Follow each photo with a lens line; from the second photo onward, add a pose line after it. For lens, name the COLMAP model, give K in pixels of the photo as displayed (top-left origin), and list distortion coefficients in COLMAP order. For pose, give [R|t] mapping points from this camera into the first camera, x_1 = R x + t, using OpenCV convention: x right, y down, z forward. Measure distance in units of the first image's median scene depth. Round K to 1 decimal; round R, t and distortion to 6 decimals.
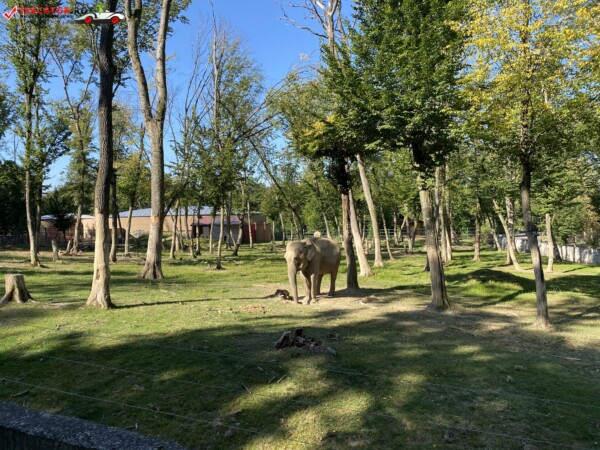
lens RADIAL K [[459.6, 0, 301.3], [0, 459.6, 211.5], [0, 0, 1]] dist [0.048526, -0.041880]
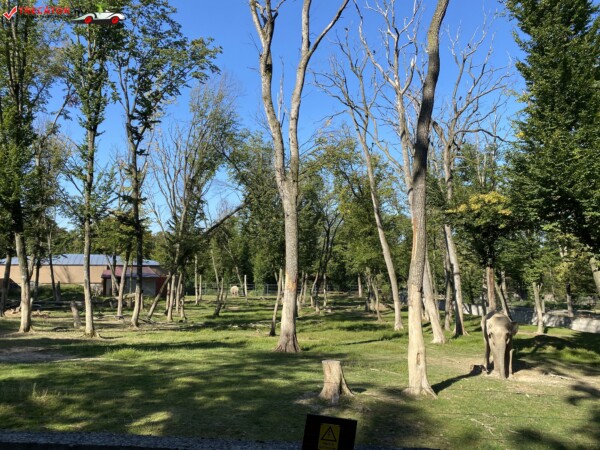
lens RADIAL K [[459.6, 0, 298.6], [0, 459.6, 213.2], [0, 0, 1]] dist [0.048526, -0.041880]
pose [[0.952685, 0.066934, 0.296498, -0.498392], [-0.035074, 0.993145, -0.111503, -0.020945], [-0.301928, 0.095828, 0.948502, 0.088647]]
